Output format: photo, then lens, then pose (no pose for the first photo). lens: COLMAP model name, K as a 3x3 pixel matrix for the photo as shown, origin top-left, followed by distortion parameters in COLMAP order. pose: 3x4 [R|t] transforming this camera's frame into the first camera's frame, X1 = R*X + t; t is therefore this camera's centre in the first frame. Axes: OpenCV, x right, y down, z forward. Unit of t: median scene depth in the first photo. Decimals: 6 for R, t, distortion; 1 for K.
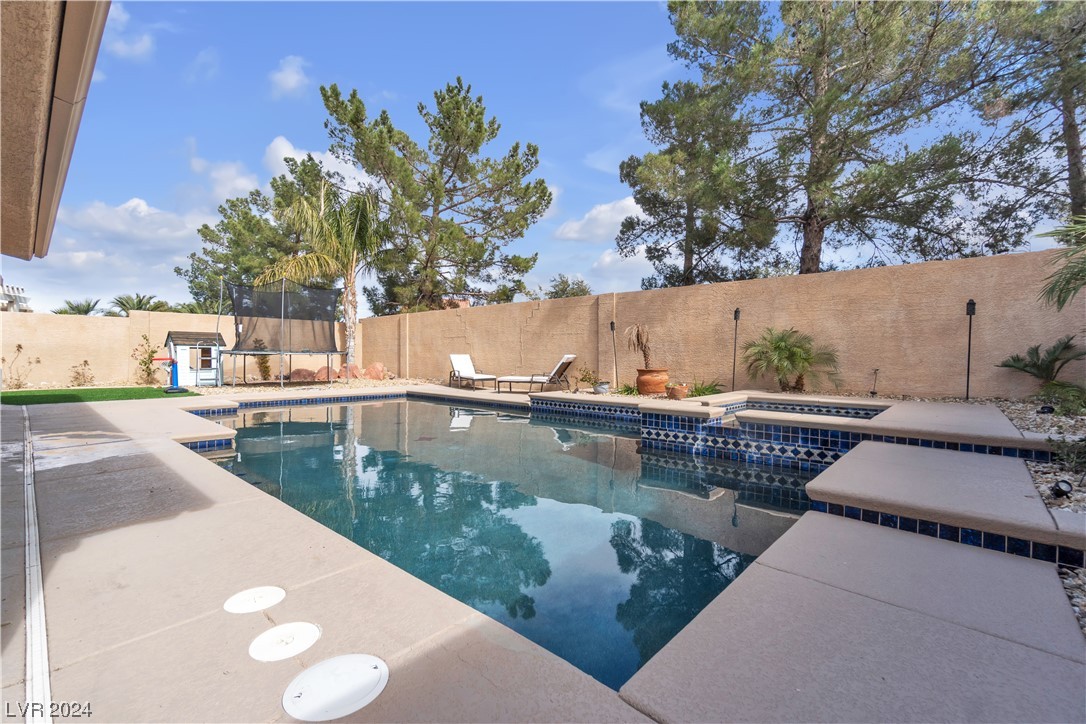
lens RADIAL K [[473.5, 0, 545.9], [0, 473.5, 361.1], [0, 0, 1]] dist [-0.003685, 0.001390]
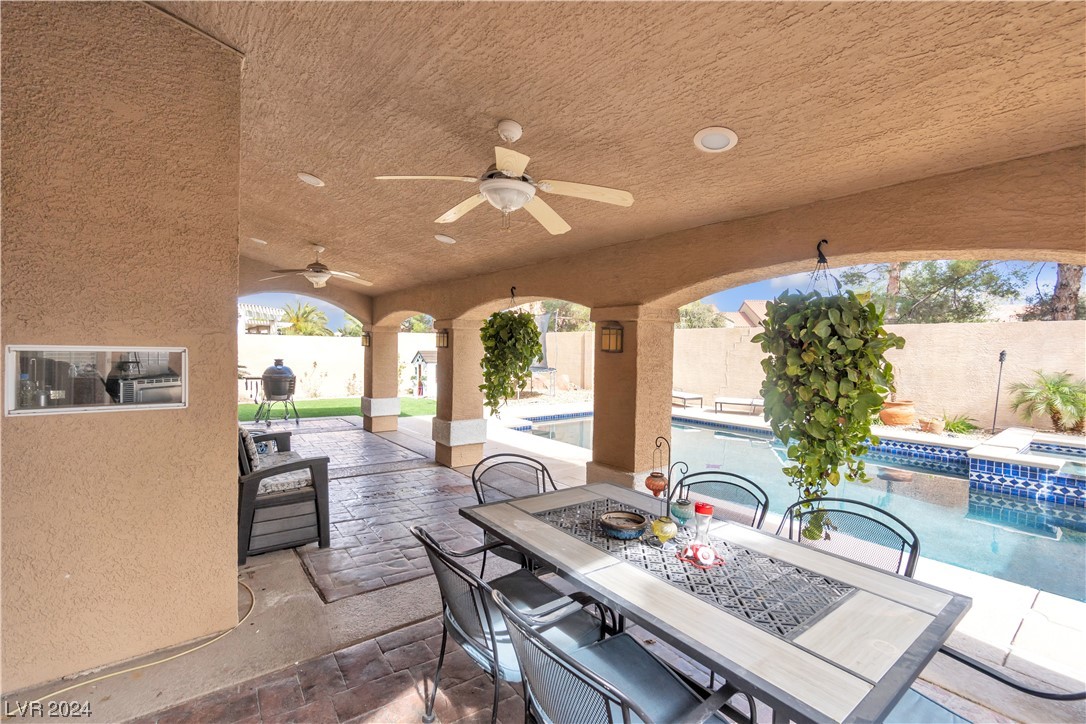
lens RADIAL K [[473.5, 0, 544.6], [0, 473.5, 363.9], [0, 0, 1]] dist [-0.003685, 0.001390]
pose [[0.987465, 0.016180, -0.157004, -0.294701], [-0.012832, 0.999669, 0.022319, -0.061062], [0.157313, -0.020025, 0.987346, -0.139115]]
